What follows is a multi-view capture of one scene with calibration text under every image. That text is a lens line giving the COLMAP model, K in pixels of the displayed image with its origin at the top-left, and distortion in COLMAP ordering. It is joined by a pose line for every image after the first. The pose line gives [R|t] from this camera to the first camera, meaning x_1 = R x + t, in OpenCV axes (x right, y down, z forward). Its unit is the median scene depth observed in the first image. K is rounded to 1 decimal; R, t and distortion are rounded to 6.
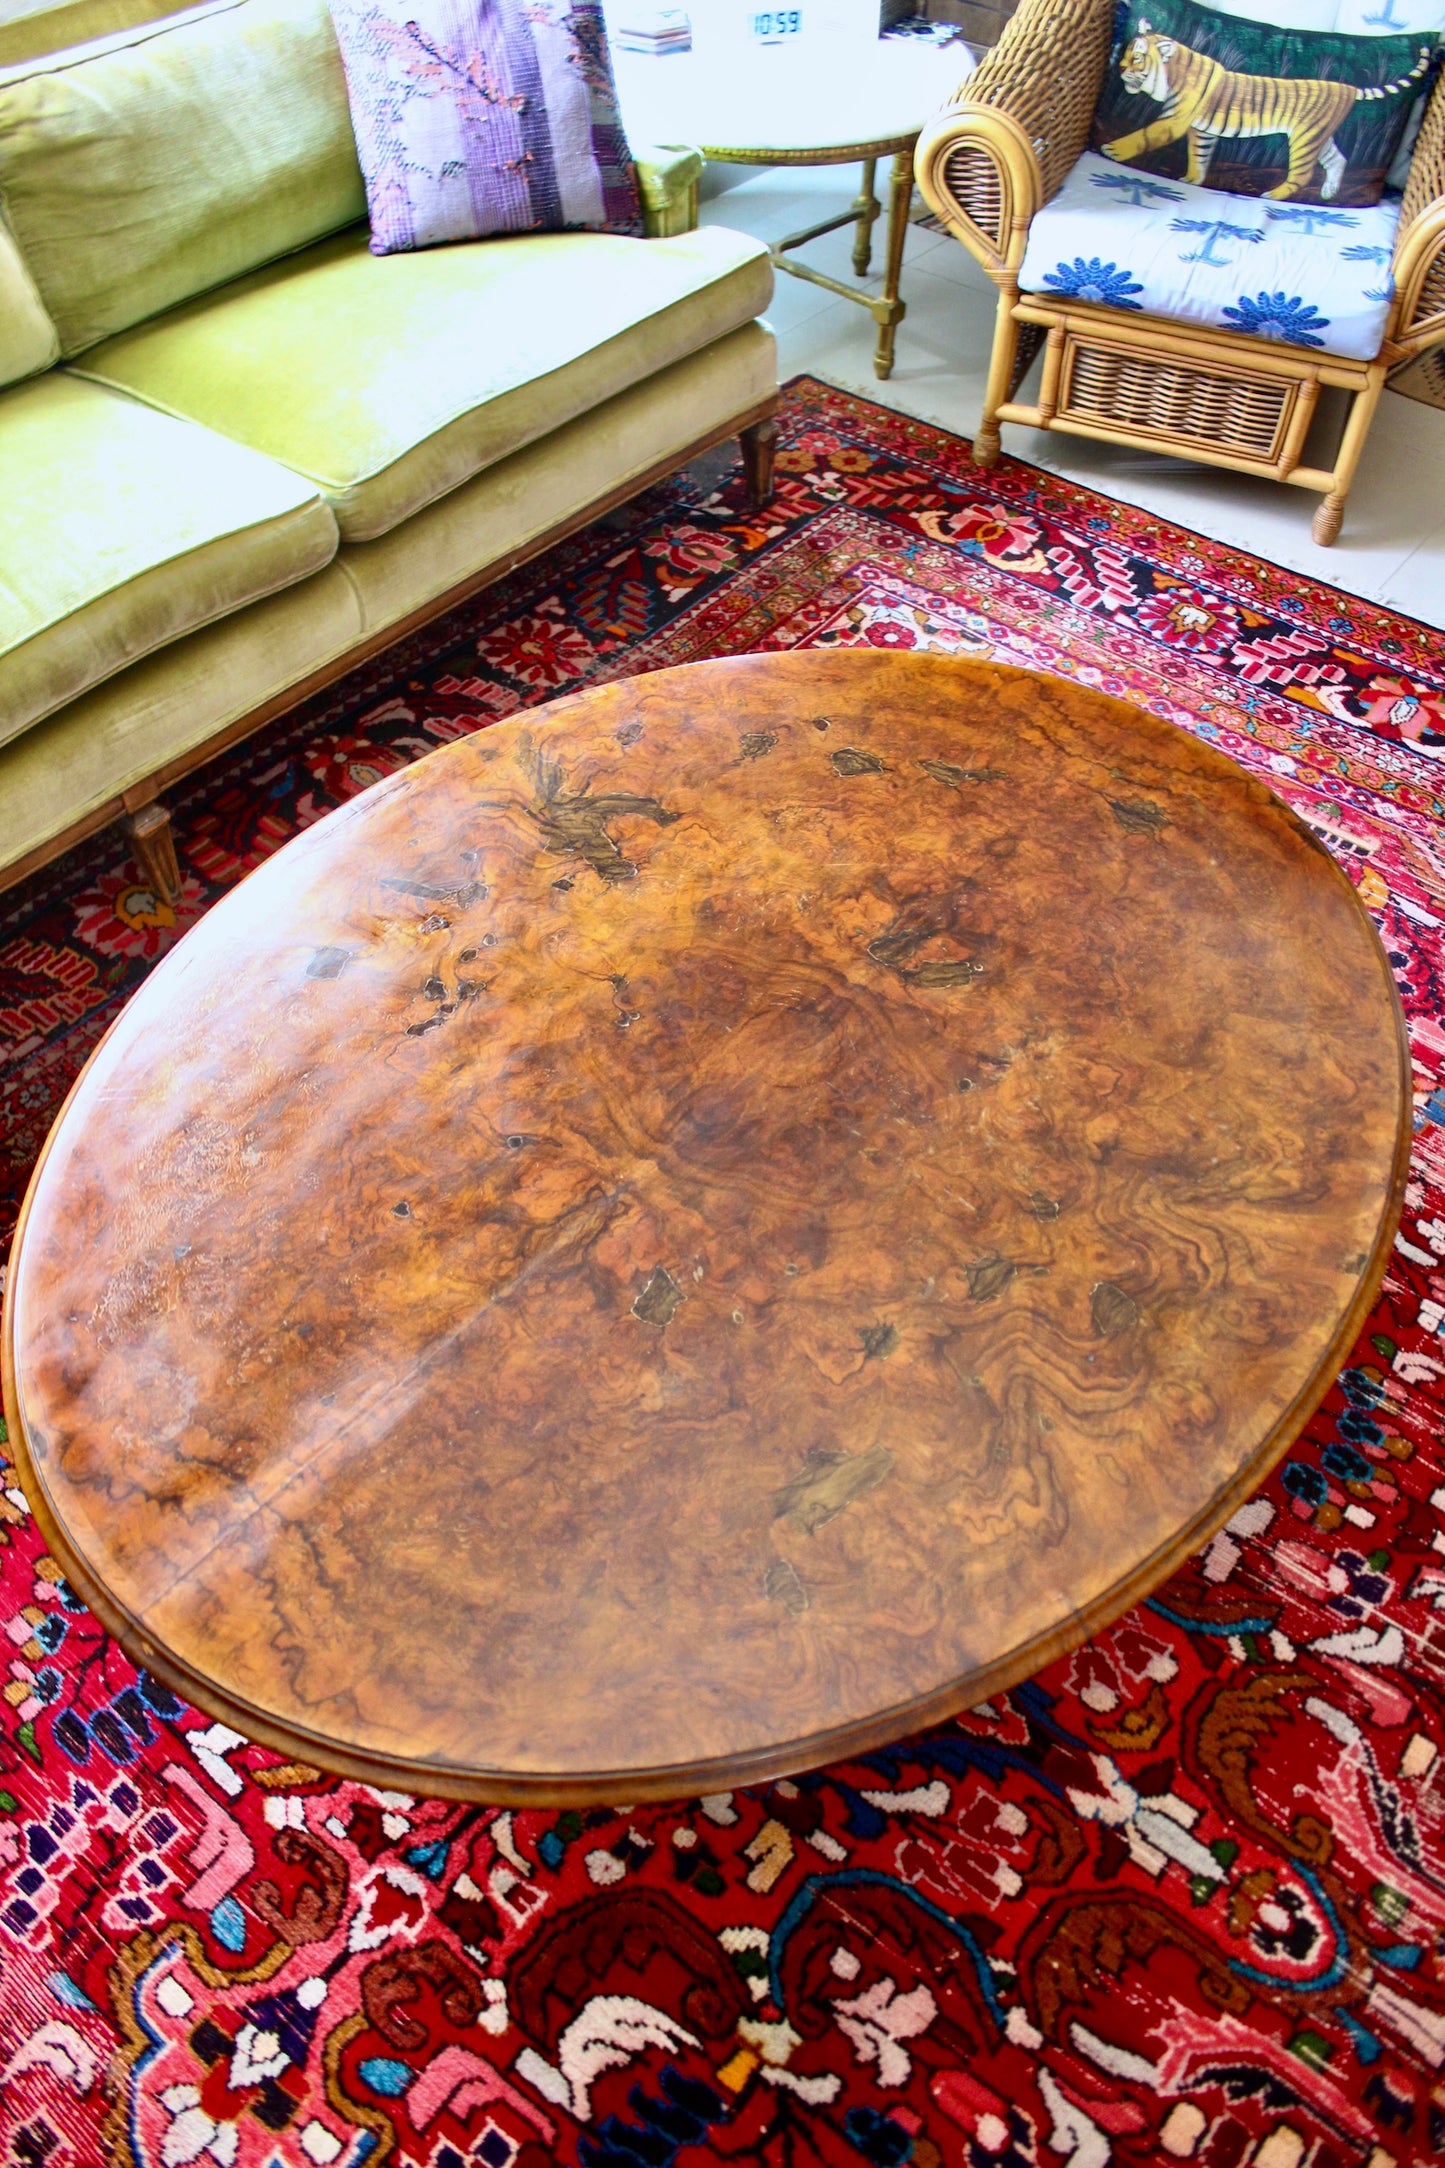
lens RADIAL K [[1782.6, 0, 693.0], [0, 1782.6, 1064.0], [0, 0, 1]] dist [-0.168431, 0.142424]
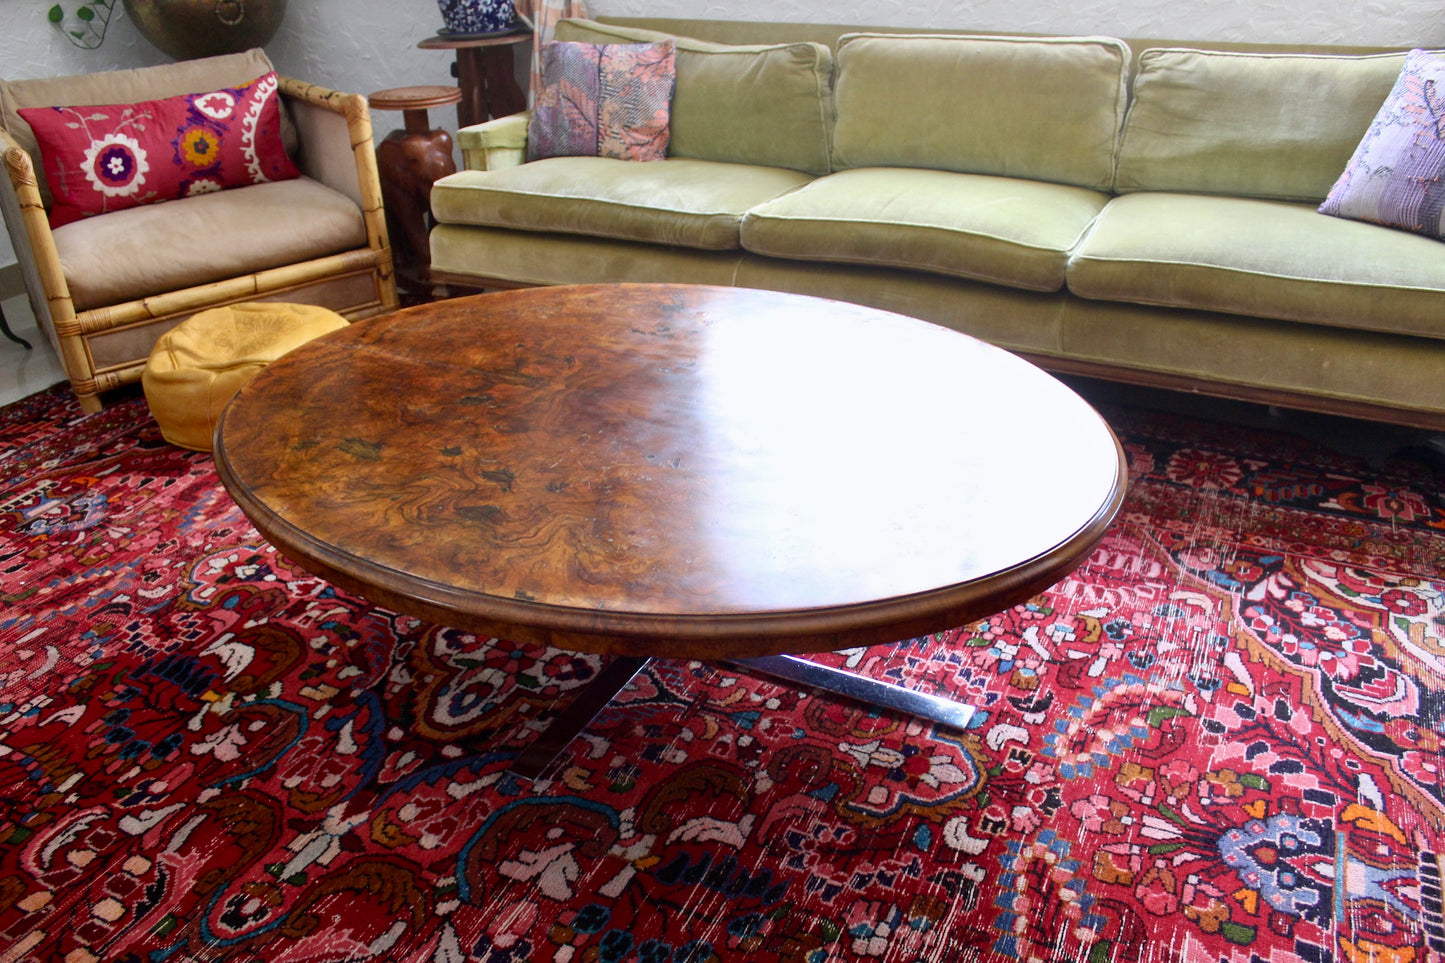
lens RADIAL K [[1188.1, 0, 717.0], [0, 1188.1, 480.3], [0, 0, 1]] dist [-0.168431, 0.142424]
pose [[0.214790, 0.429736, -0.877036, 1.092023], [-0.707180, 0.687794, 0.163818, -0.187341], [0.673619, 0.585036, 0.451632, 0.593602]]
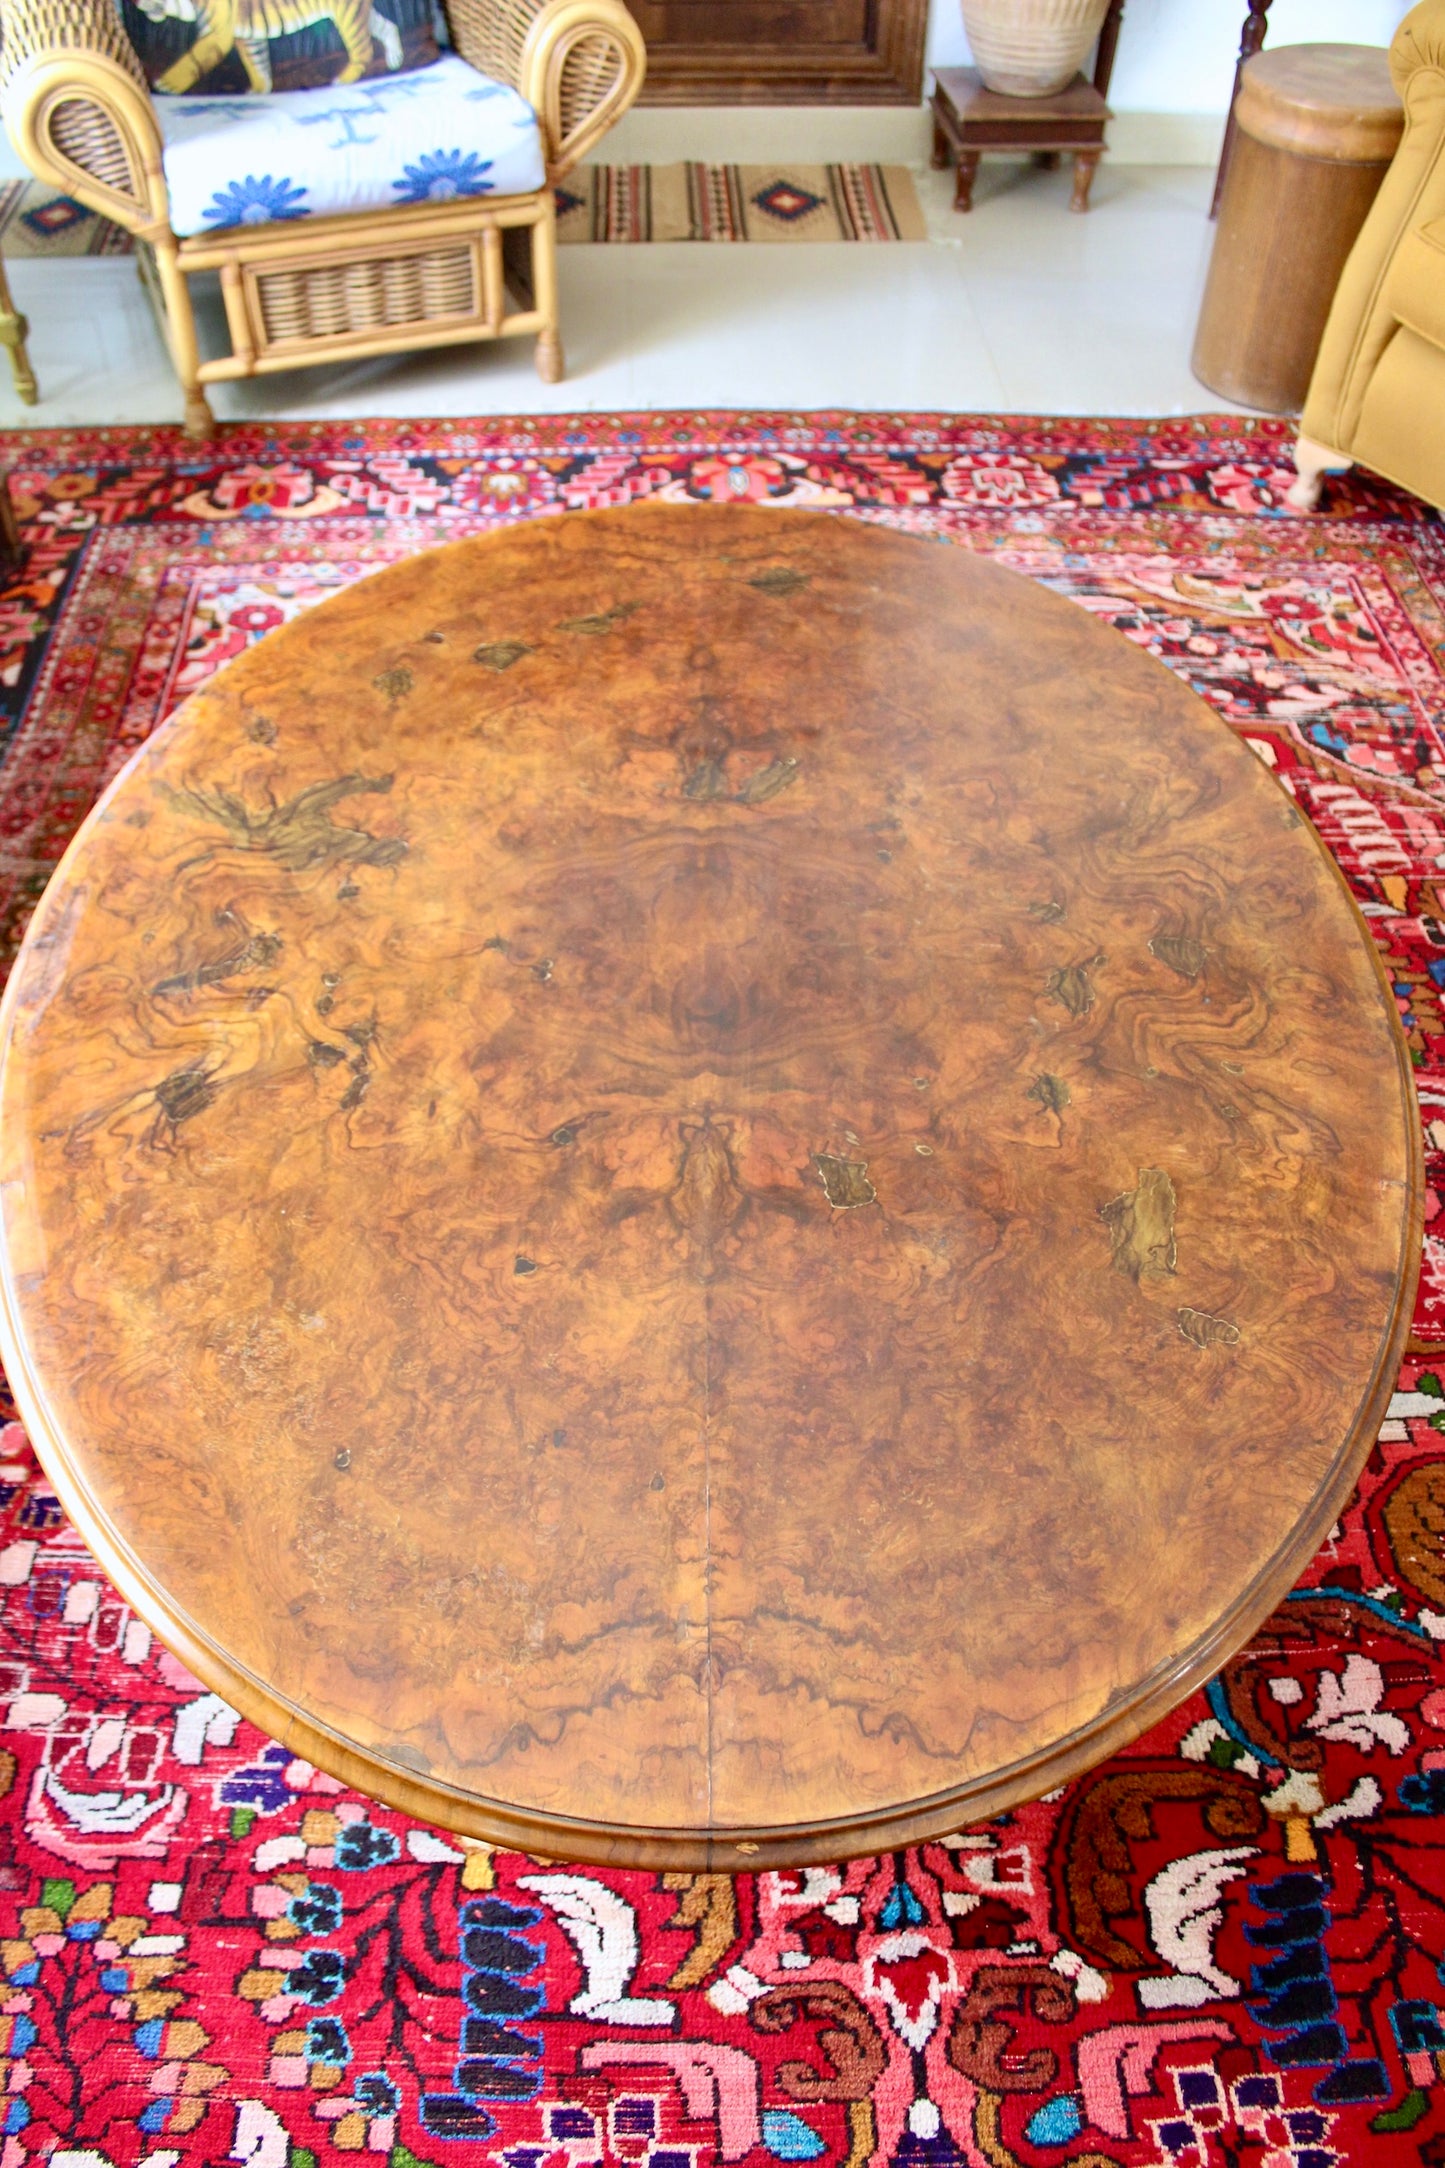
lens RADIAL K [[1772.6, 0, 703.6], [0, 1772.6, 1066.9], [0, 0, 1]] dist [-0.164586, 0.133674]
pose [[0.757015, -0.485768, 0.436988, -0.388971], [0.492778, 0.863629, 0.106372, -0.039578], [-0.429068, 0.134813, 0.893155, 0.221312]]
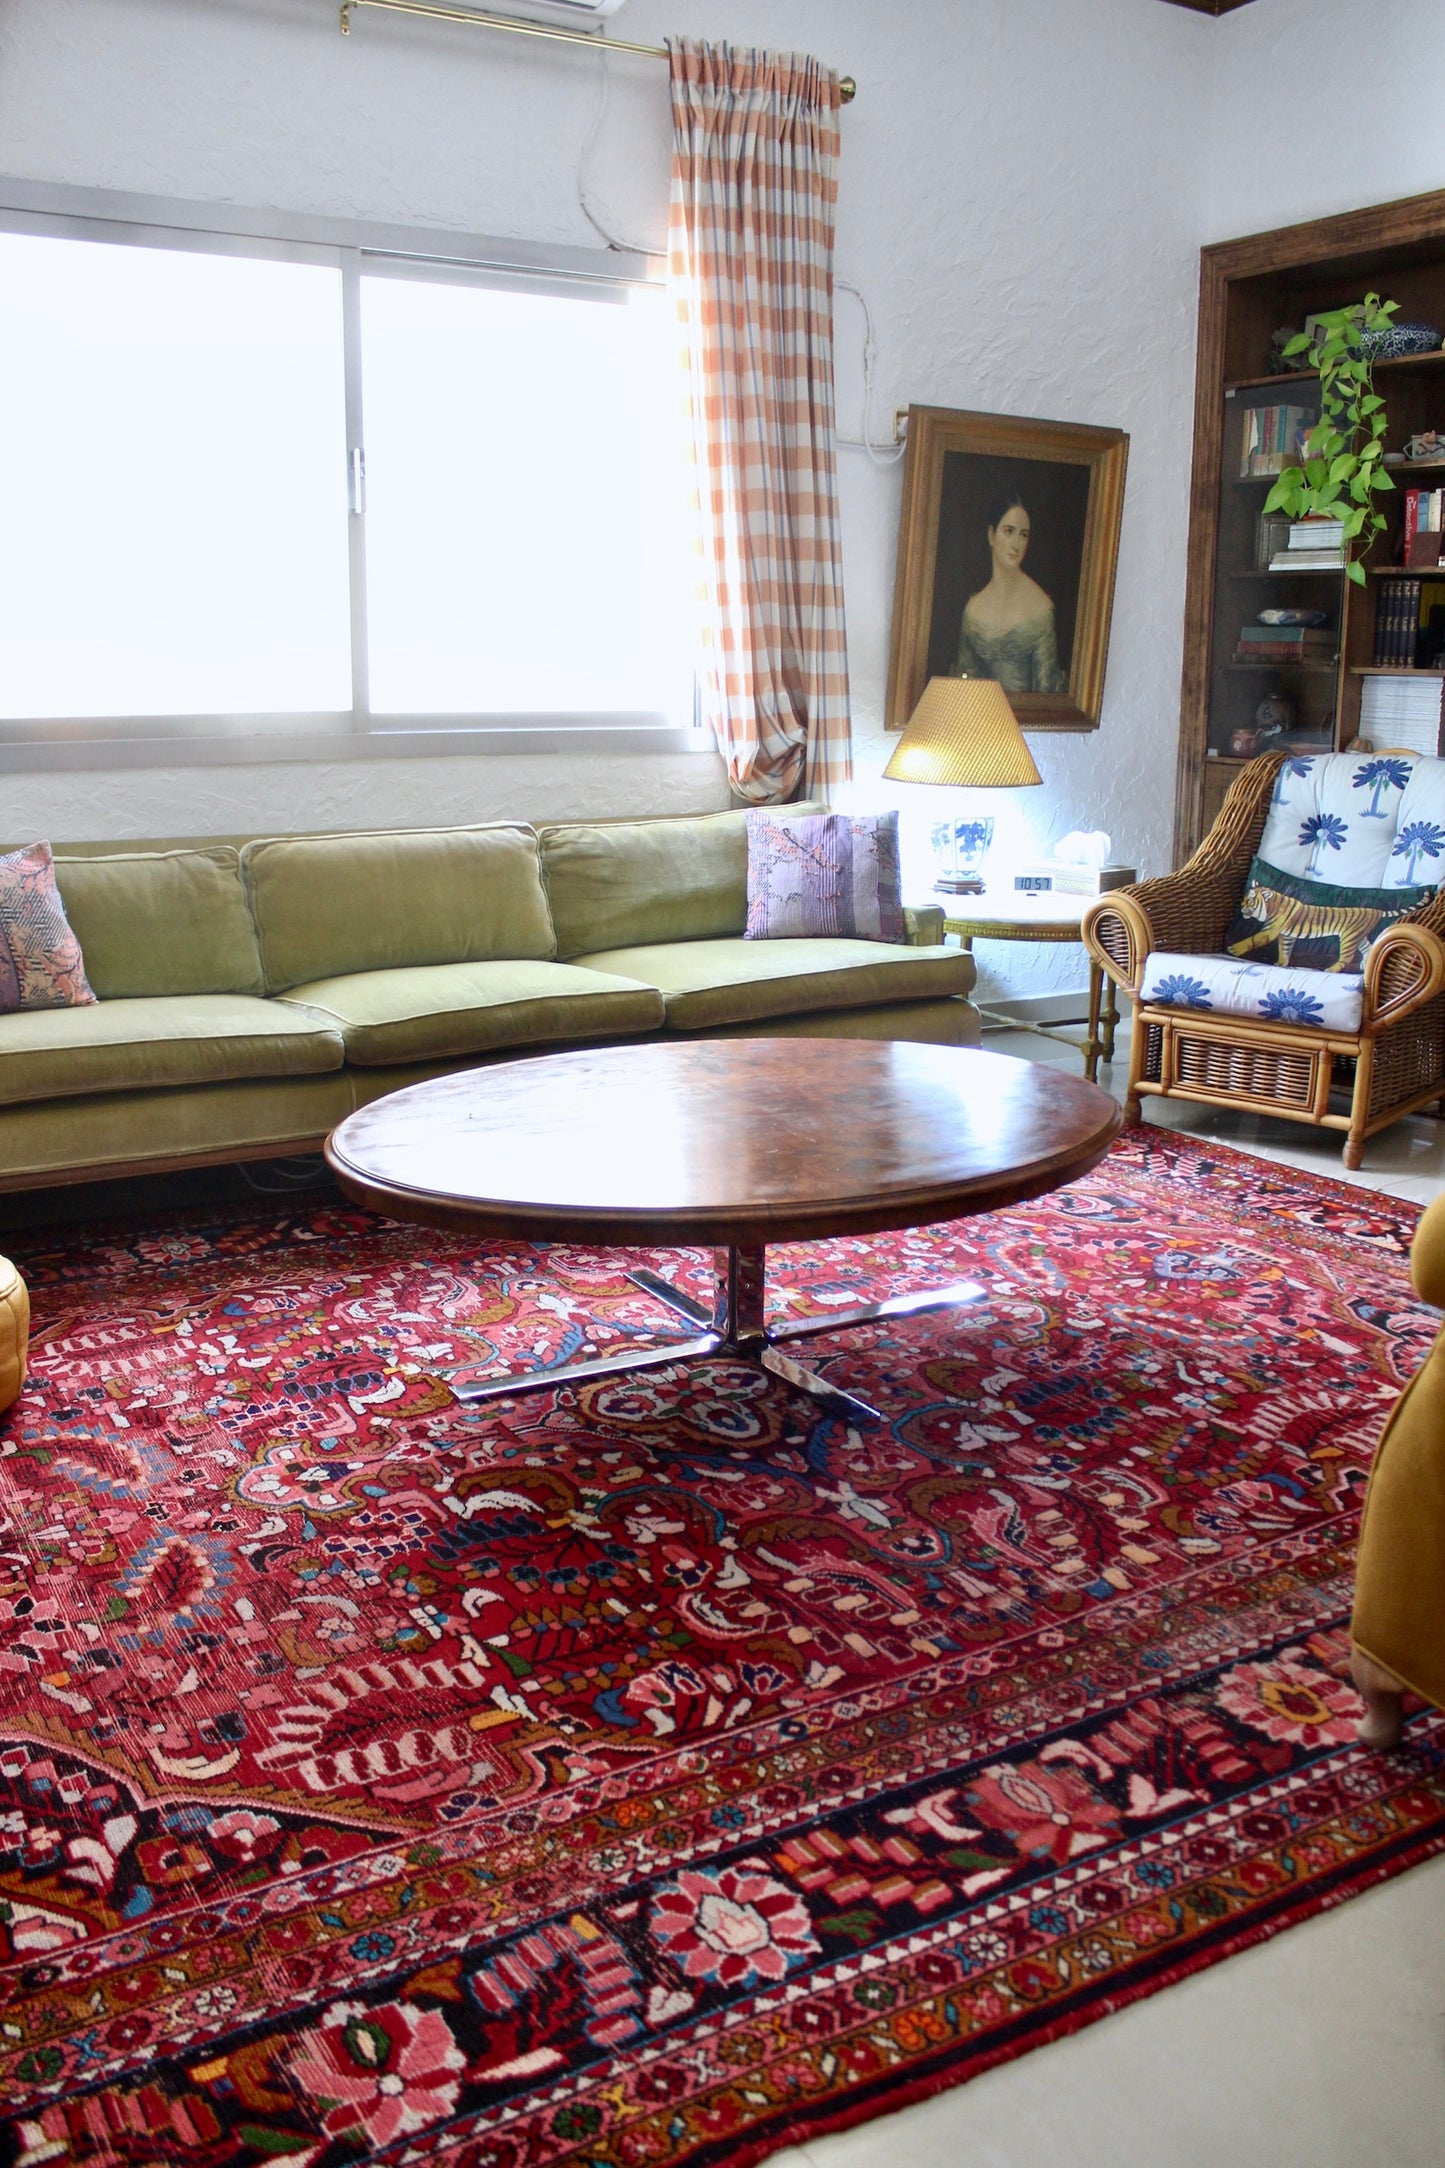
lens RADIAL K [[1788.4, 0, 721.2], [0, 1788.4, 1046.9], [0, 0, 1]] dist [-0.173026, 0.138237]
pose [[0.942336, 0.060853, -0.329089, 0.657911], [-0.245814, 0.793148, -0.557218, 1.046196], [0.227108, 0.605981, 0.762371, -0.523891]]
